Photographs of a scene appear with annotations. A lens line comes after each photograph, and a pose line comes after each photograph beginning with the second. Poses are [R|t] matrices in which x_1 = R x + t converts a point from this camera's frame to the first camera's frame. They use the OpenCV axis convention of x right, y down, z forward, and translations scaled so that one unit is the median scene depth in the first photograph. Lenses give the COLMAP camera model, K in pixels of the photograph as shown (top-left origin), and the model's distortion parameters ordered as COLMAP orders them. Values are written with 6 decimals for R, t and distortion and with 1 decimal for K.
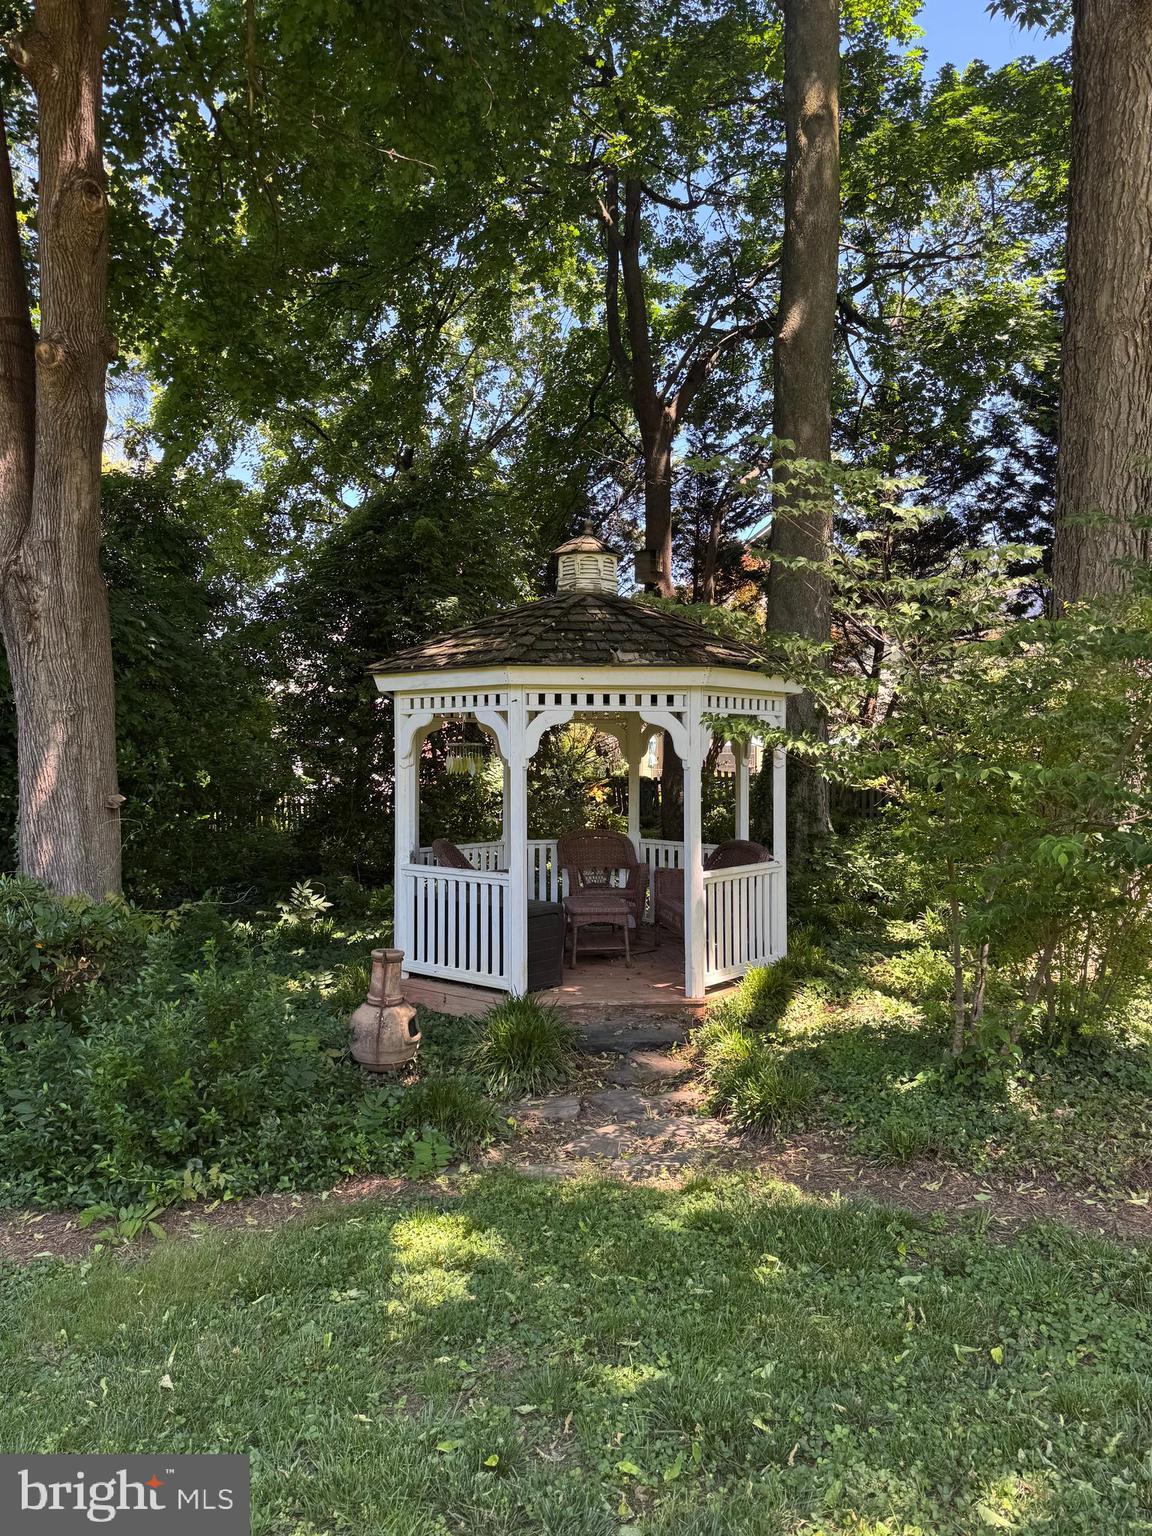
lens RADIAL K [[1080.8, 0, 578.2], [0, 1080.8, 769.4], [0, 0, 1]] dist [0.081921, 0.001296]
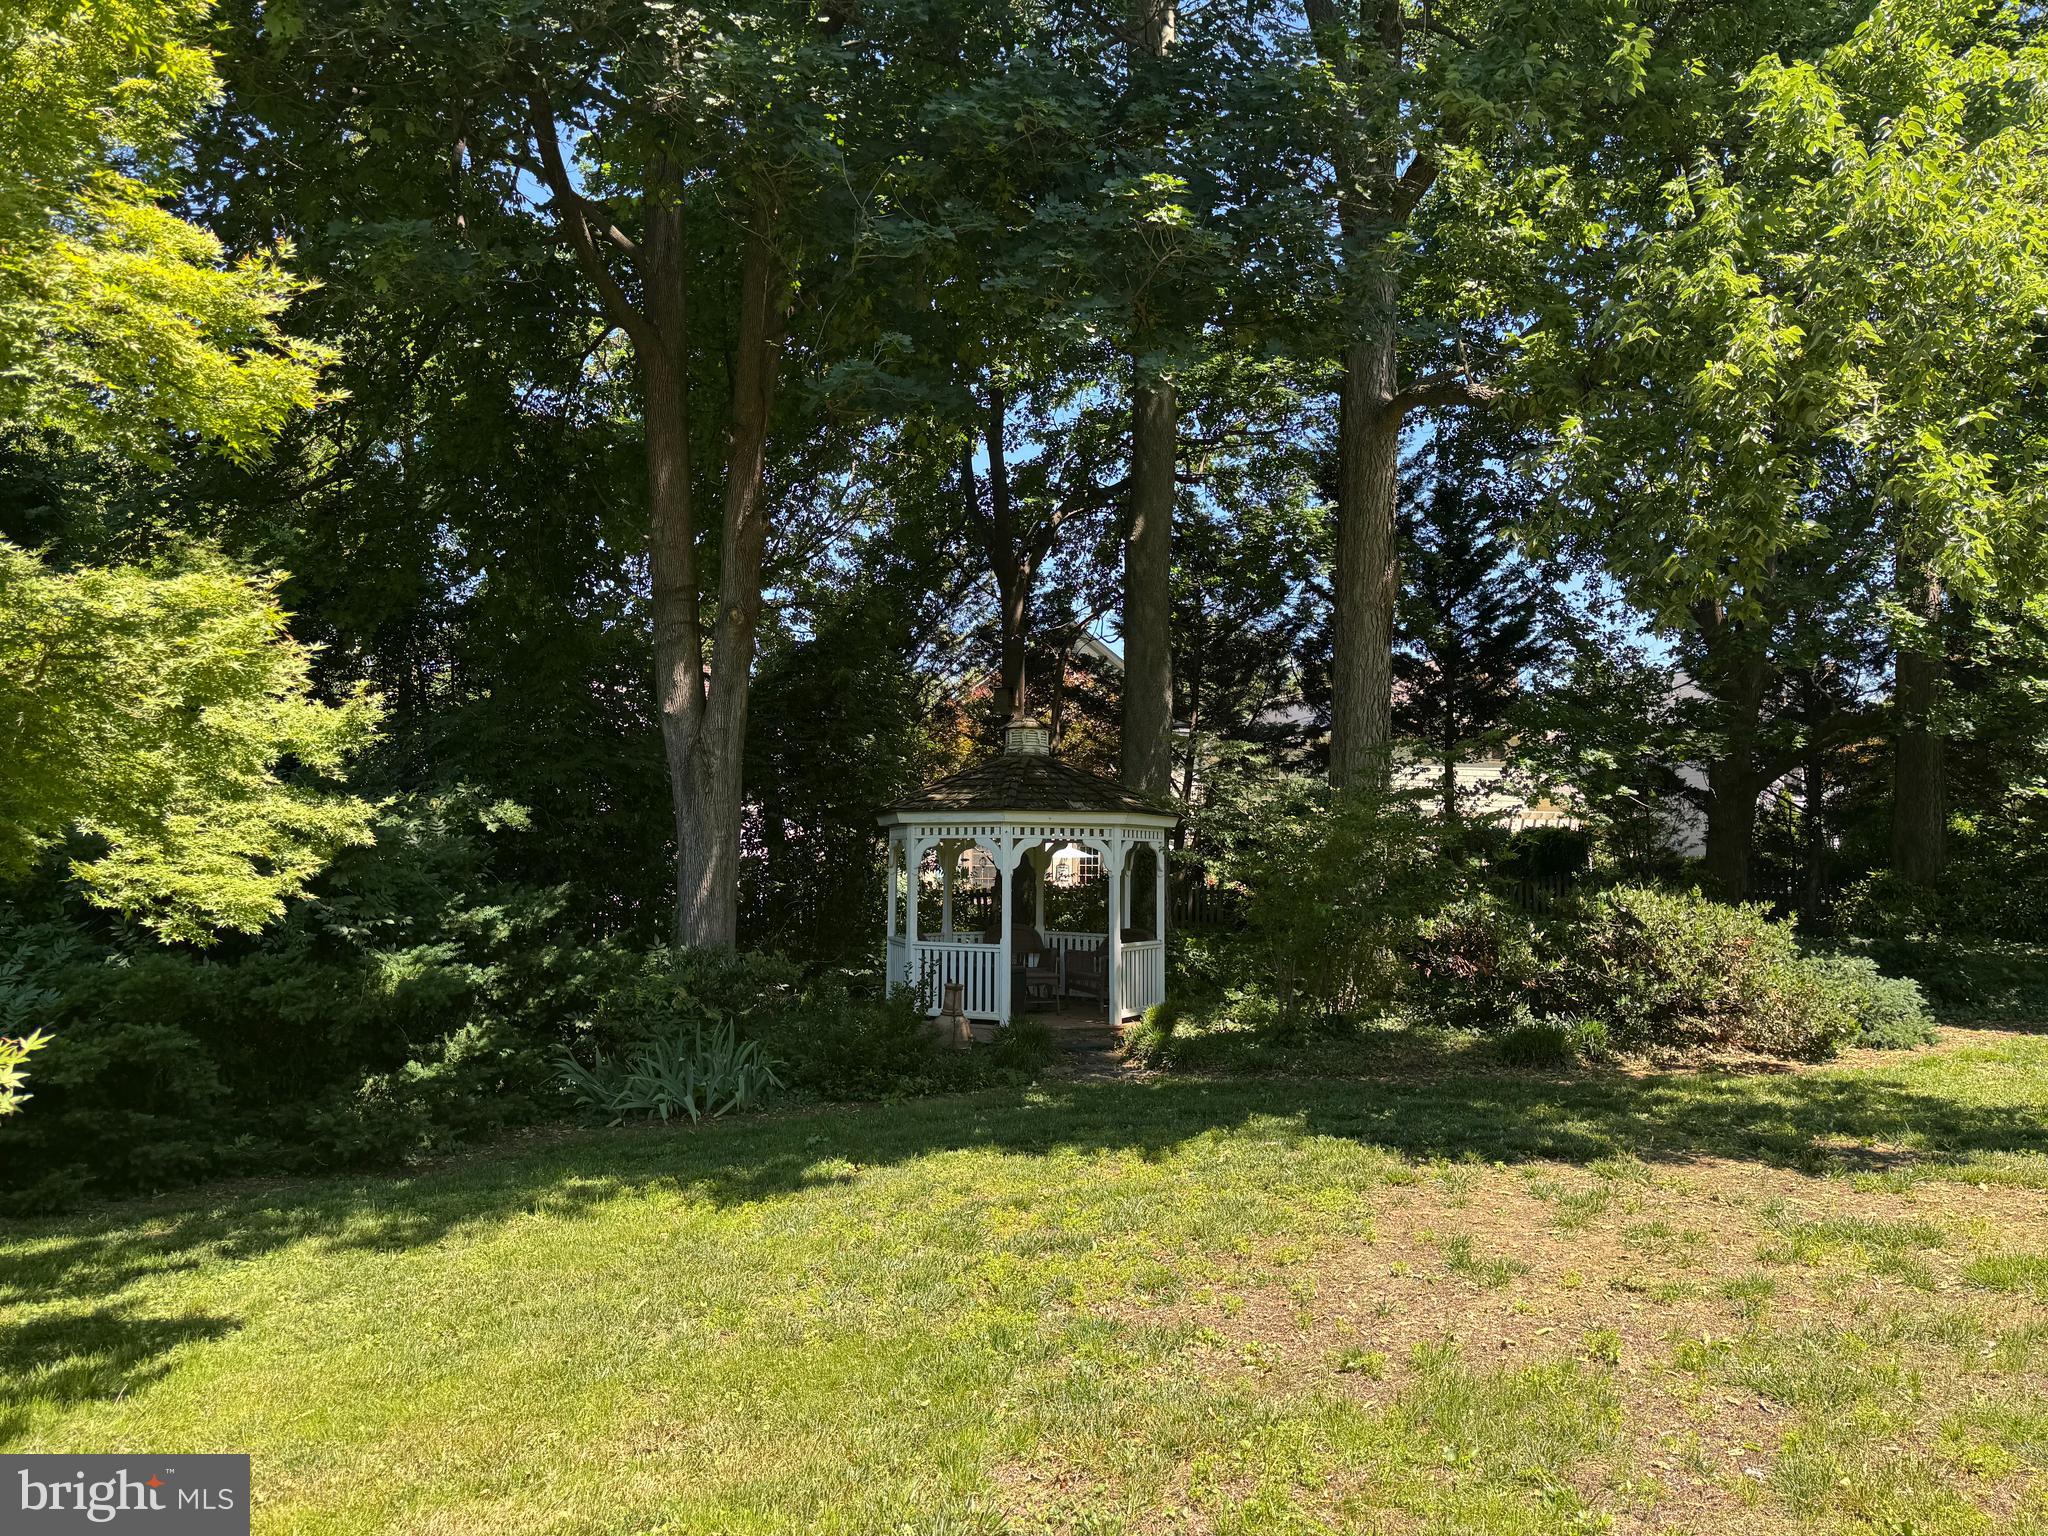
lens RADIAL K [[1441.0, 0, 1021.8], [0, 1441.0, 769.0], [0, 0, 1]] dist [0.081921, 0.001296]
pose [[0.984567, 0.019788, 0.173885, -0.391456], [-0.003943, 0.995843, -0.091000, 0.034674], [-0.174963, 0.088910, 0.980552, -1.031332]]
